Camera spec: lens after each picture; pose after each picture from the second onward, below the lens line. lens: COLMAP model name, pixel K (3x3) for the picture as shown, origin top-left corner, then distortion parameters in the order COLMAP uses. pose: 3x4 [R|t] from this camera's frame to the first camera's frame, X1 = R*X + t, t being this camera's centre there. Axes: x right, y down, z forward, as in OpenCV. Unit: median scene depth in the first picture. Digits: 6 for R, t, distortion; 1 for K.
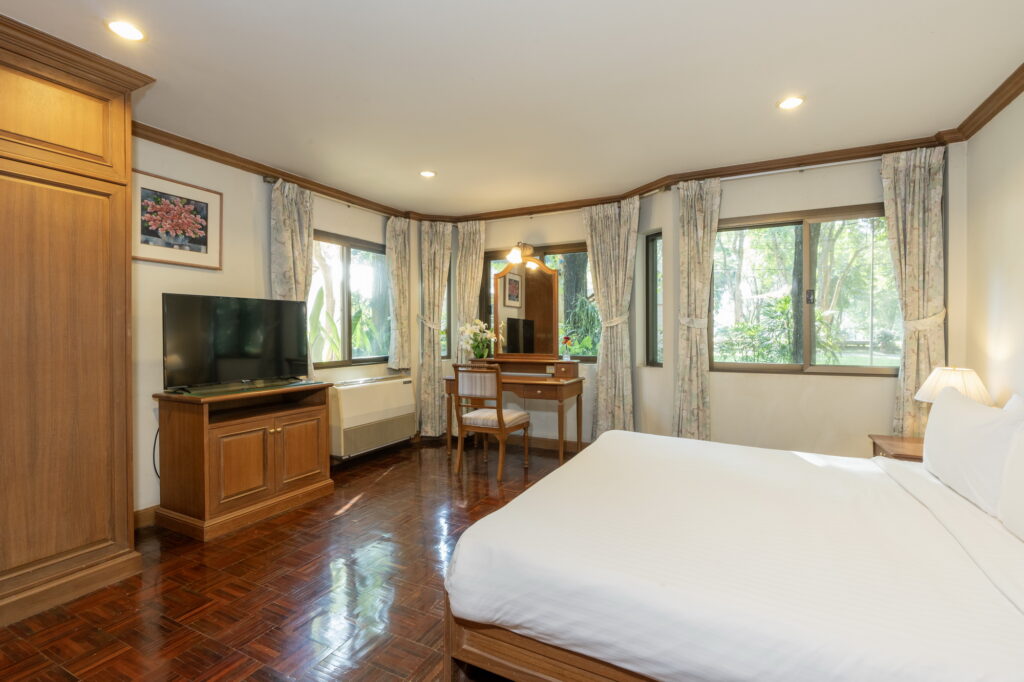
lens RADIAL K [[469.7, 0, 510.9], [0, 469.7, 338.2], [0, 0, 1]] dist [-0.001896, 0.000896]
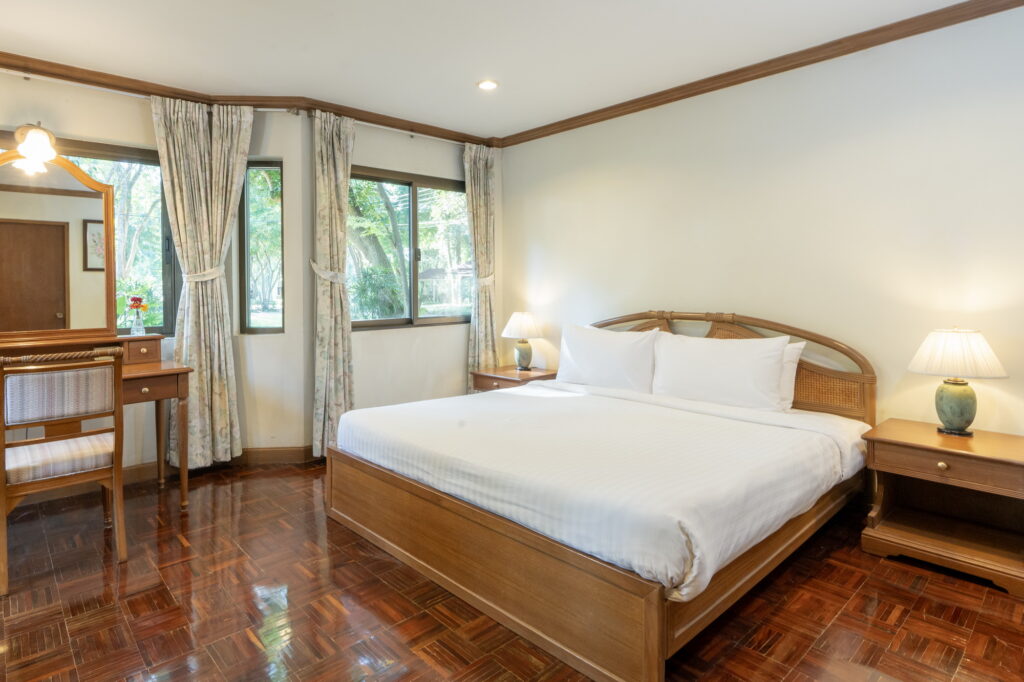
lens RADIAL K [[568.0, 0, 472.5], [0, 568.0, 293.7], [0, 0, 1]] dist [-0.003227, 0.001777]
pose [[0.364025, -0.011479, 0.931318, -0.490112], [0.021805, 0.999755, 0.003800, -0.001214], [-0.931134, 0.018925, 0.364186, 0.376141]]
